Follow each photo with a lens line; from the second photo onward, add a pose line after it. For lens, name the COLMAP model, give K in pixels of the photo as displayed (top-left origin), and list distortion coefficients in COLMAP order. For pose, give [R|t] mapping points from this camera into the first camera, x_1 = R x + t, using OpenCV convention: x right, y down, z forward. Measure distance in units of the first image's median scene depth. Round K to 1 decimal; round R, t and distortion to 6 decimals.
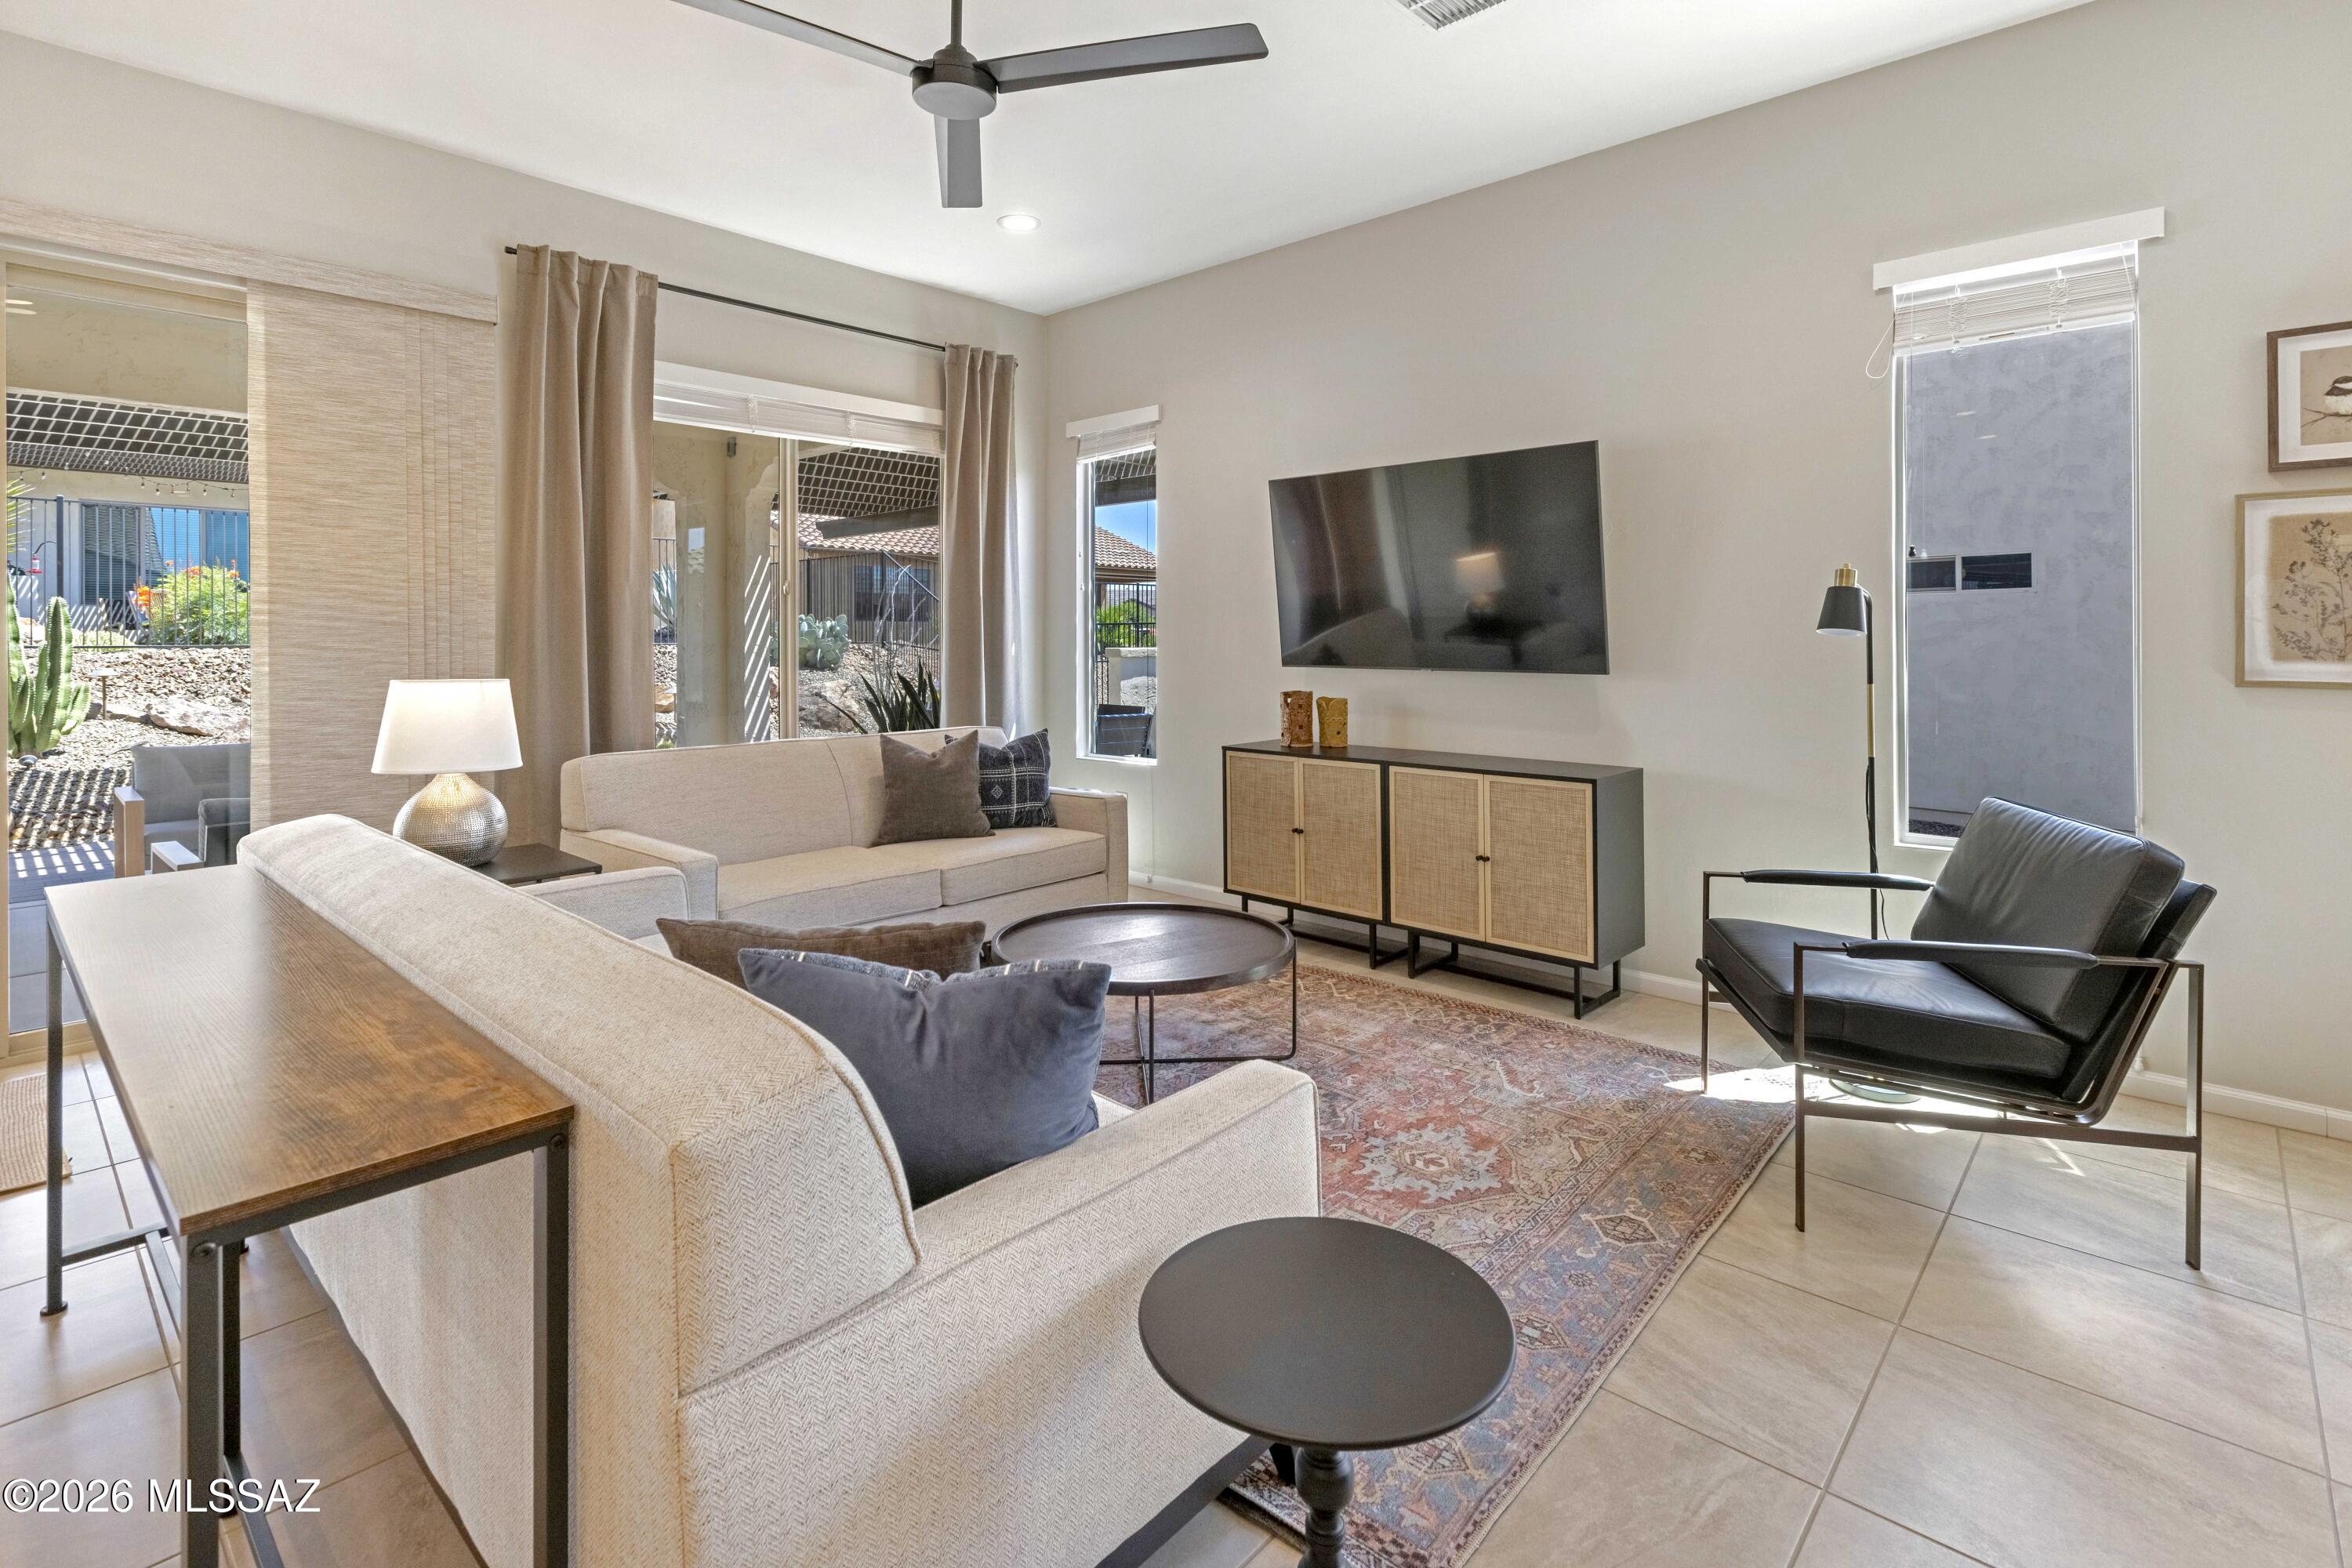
lens RADIAL K [[1114.0, 0, 1181.5], [0, 1114.0, 630.2], [0, 0, 1]] dist [0.001357, 0.000059]
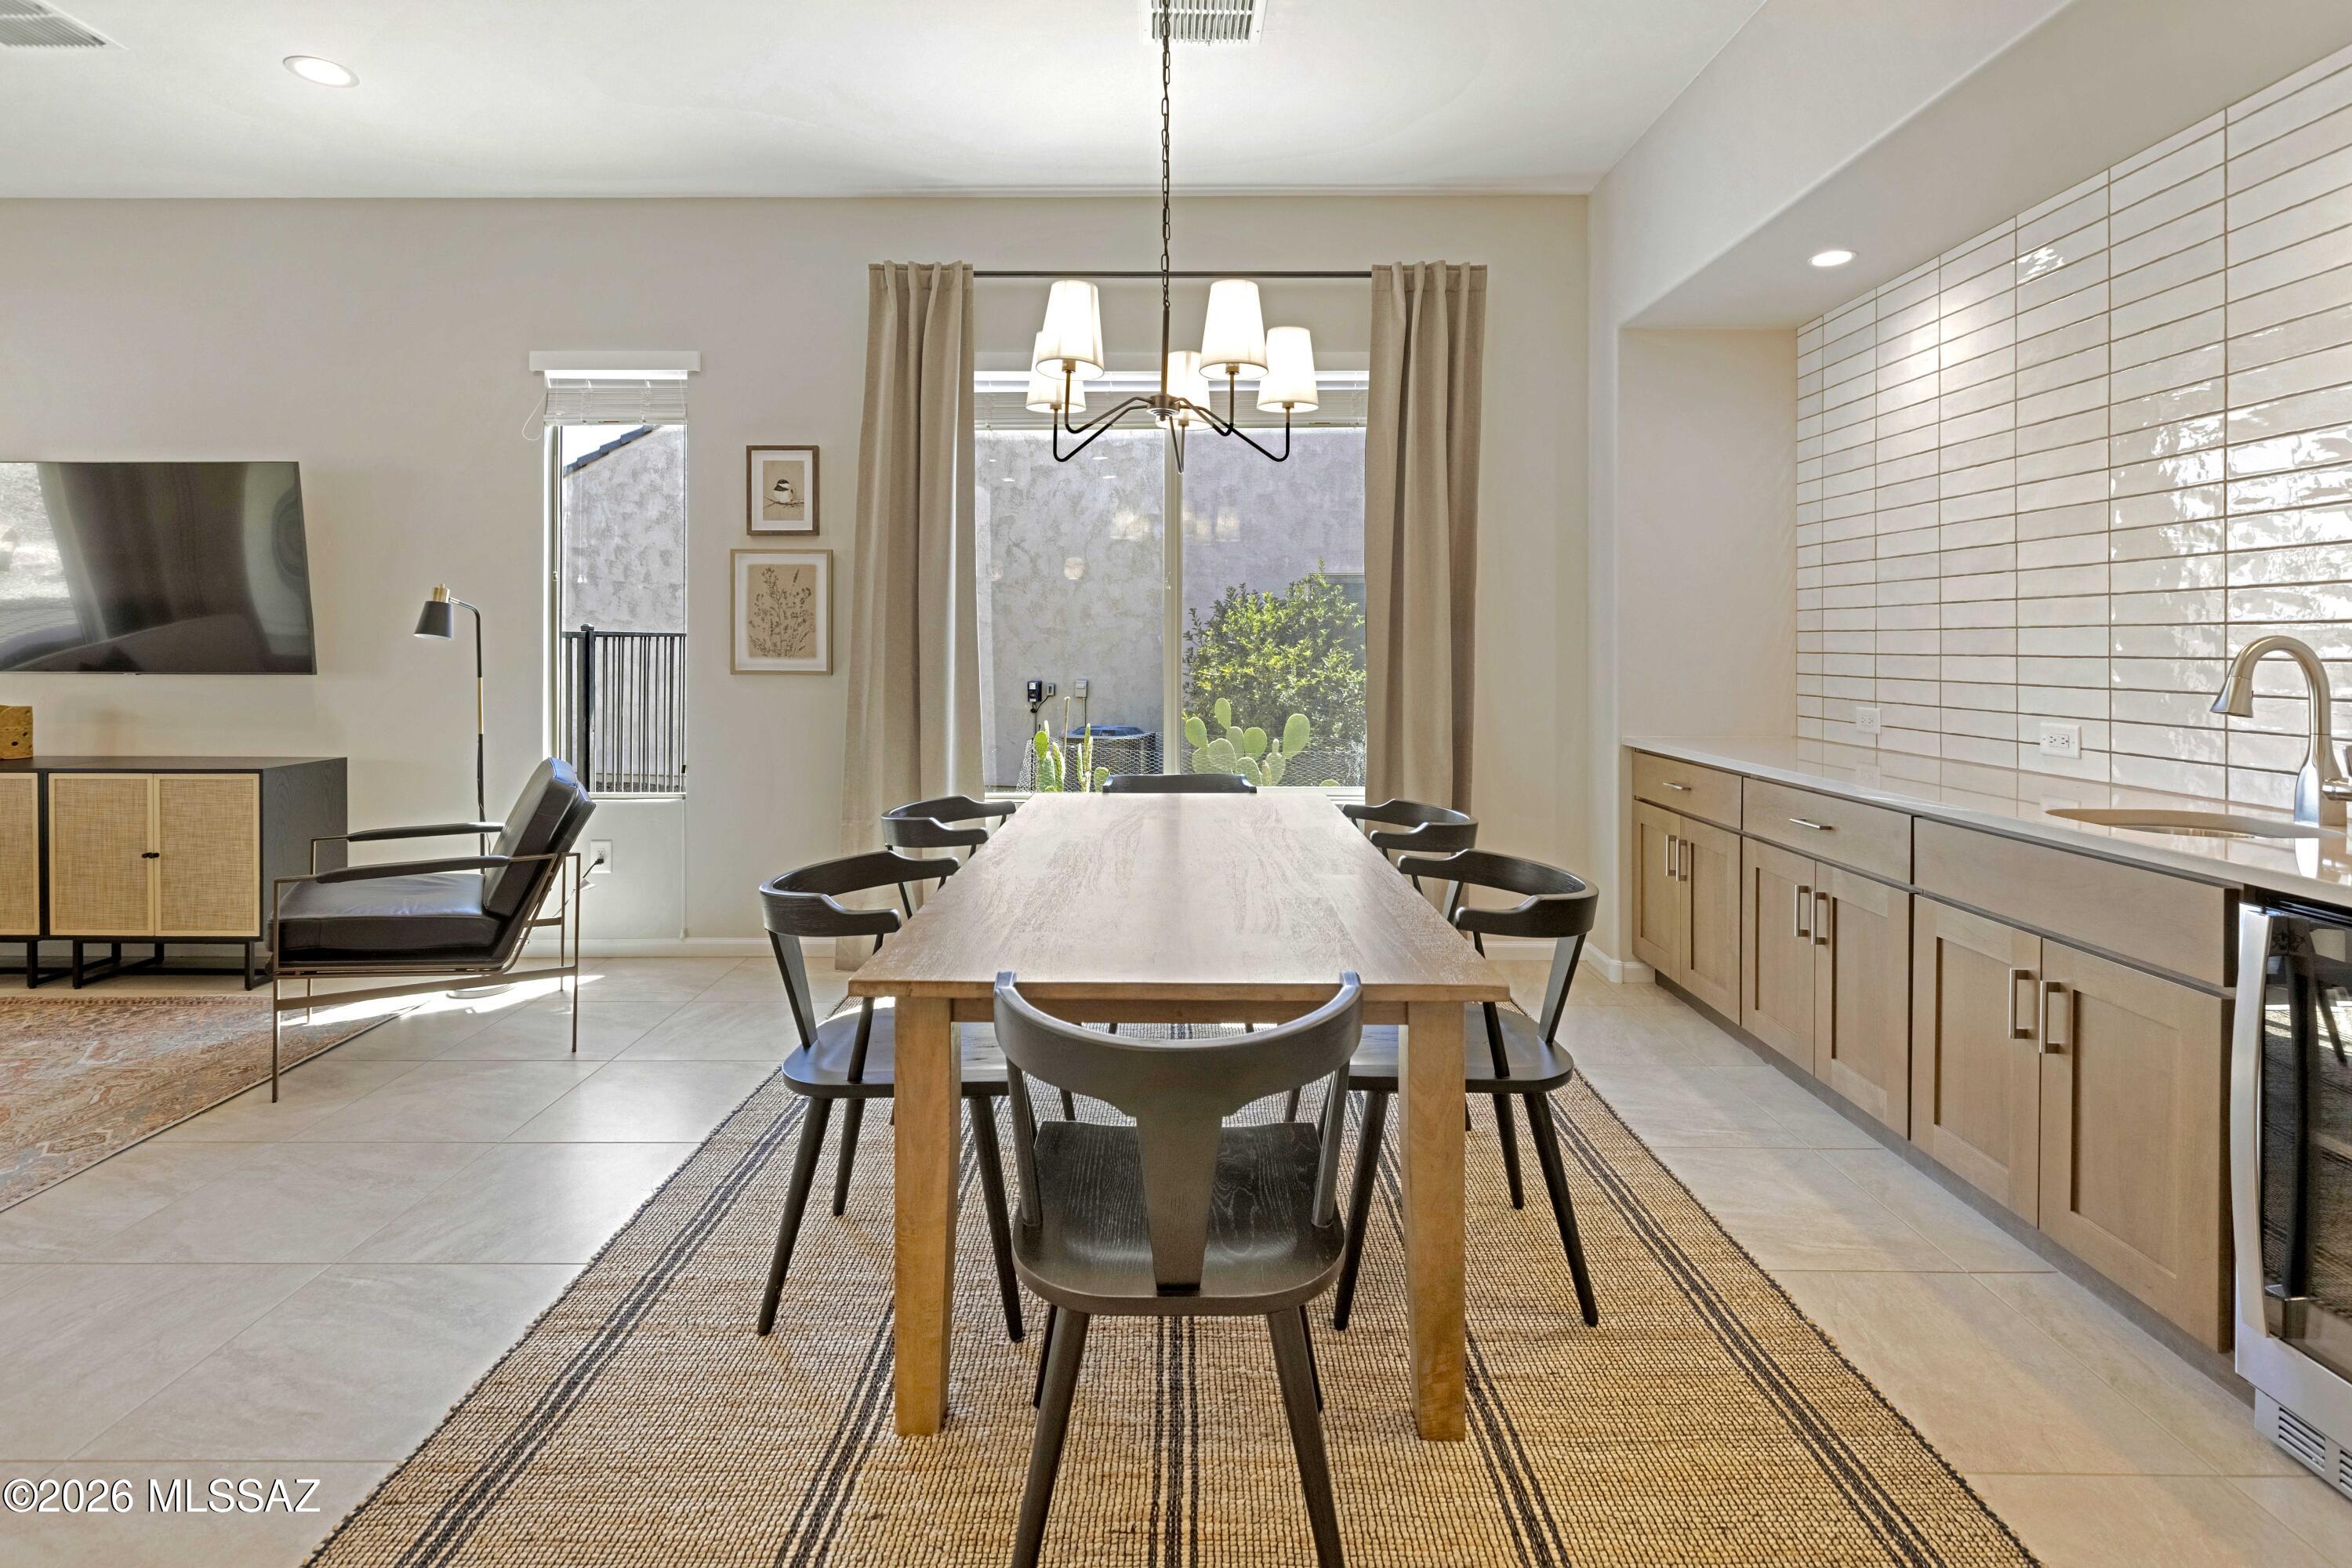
lens RADIAL K [[1090.2, 0, 1178.4], [0, 1090.2, 641.3], [0, 0, 1]] dist [-0.000439, -0.000160]
pose [[0.735240, 0.005856, 0.677781, 0.272536], [-0.007340, 0.999973, -0.000677, 0.001060], [-0.677767, -0.004478, 0.735263, -0.364046]]
